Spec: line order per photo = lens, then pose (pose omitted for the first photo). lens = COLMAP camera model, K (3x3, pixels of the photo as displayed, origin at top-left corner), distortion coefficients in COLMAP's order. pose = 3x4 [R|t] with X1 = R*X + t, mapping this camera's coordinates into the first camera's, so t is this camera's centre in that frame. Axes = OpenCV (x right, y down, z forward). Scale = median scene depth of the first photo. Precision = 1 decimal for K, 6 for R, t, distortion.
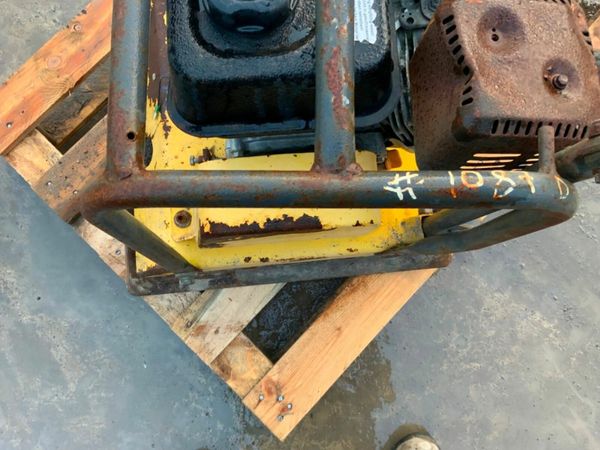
lens RADIAL K [[503.7, 0, 300.1], [0, 503.7, 221.3], [0, 0, 1]] dist [0.041852, -0.073156]
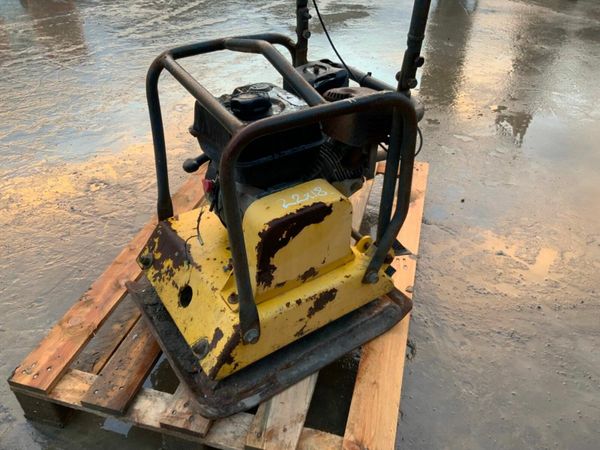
lens RADIAL K [[503.7, 0, 299.8], [0, 503.7, 223.8], [0, 0, 1]] dist [0.041852, -0.073156]
pose [[0.880002, -0.292090, 0.374539, -0.415582], [0.472929, 0.611856, -0.634011, 0.654311], [-0.043976, 0.735062, 0.676572, -0.082914]]
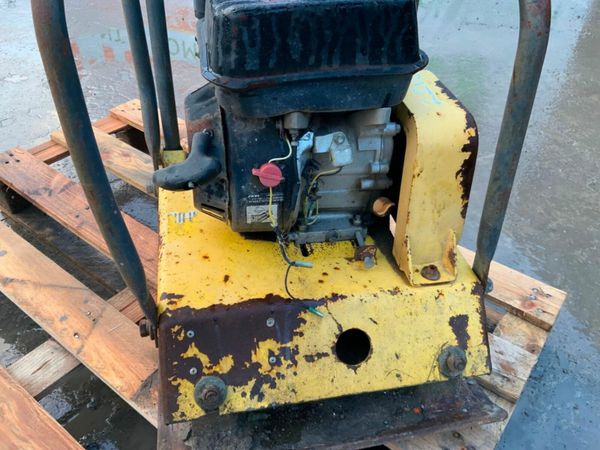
lens RADIAL K [[503.7, 0, 303.6], [0, 503.7, 228.2], [0, 0, 1]] dist [0.041852, -0.073156]
pose [[-0.123506, -0.646810, 0.752584, -0.665283], [0.974381, 0.064601, 0.215427, -0.345165], [-0.187958, 0.759910, 0.622261, 0.310917]]
